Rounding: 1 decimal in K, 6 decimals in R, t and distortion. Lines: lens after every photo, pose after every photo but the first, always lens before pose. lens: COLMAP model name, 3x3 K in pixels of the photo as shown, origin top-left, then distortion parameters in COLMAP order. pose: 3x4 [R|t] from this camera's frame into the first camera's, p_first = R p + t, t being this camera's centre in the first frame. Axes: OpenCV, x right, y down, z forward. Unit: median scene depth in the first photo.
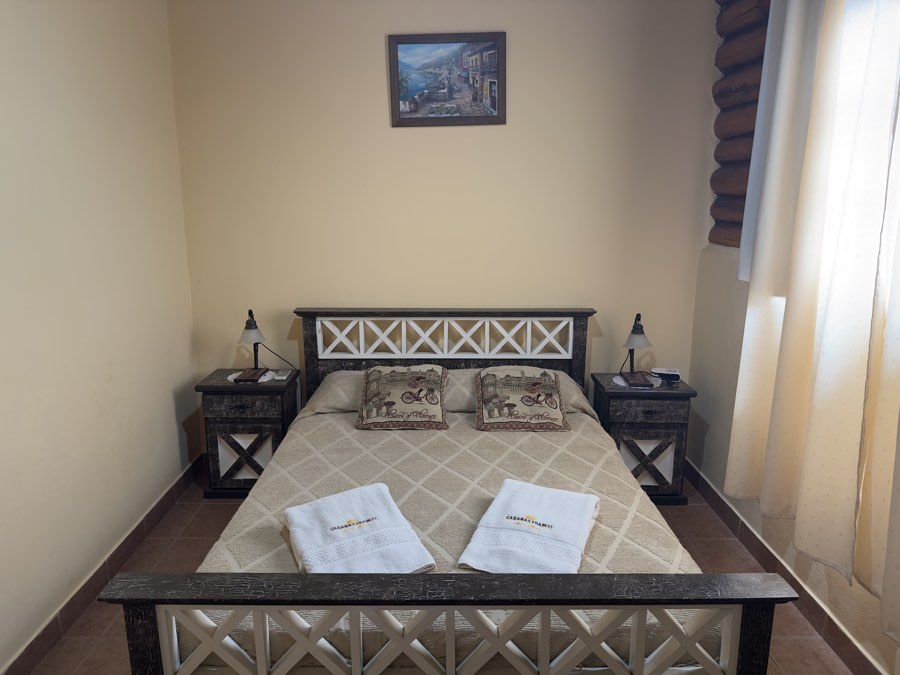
lens RADIAL K [[624.4, 0, 453.0], [0, 624.4, 330.2], [0, 0, 1]] dist [0.043226, -0.050295]
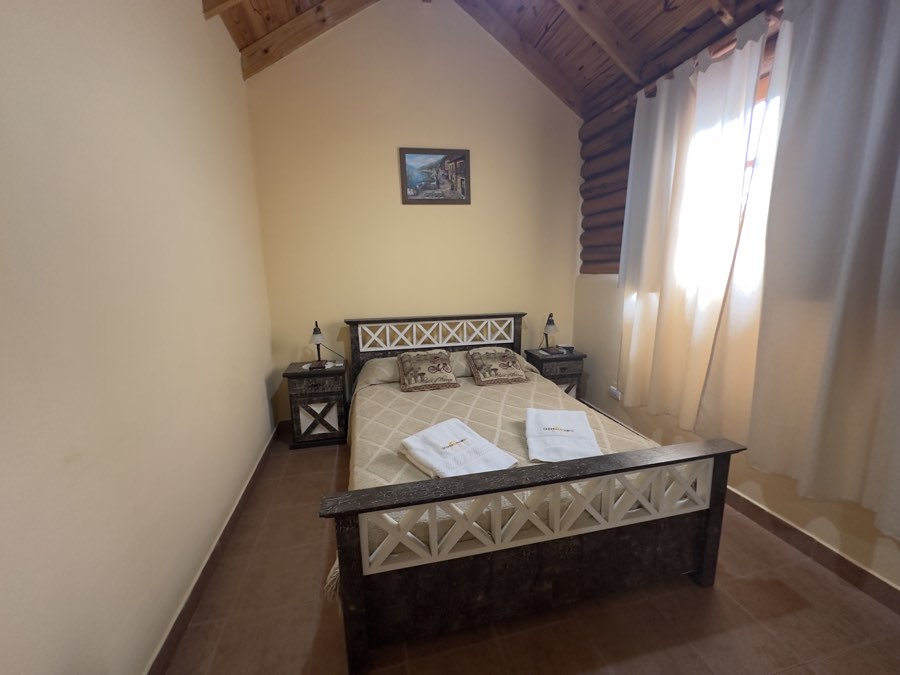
lens RADIAL K [[357.1, 0, 449.6], [0, 357.1, 331.9], [0, 0, 1]] dist [-0.002939, -0.000159]
pose [[0.974292, -0.051857, 0.219238, -0.202543], [0.060578, 0.997610, -0.033239, 0.042057], [-0.216991, 0.045665, 0.975105, 0.096833]]
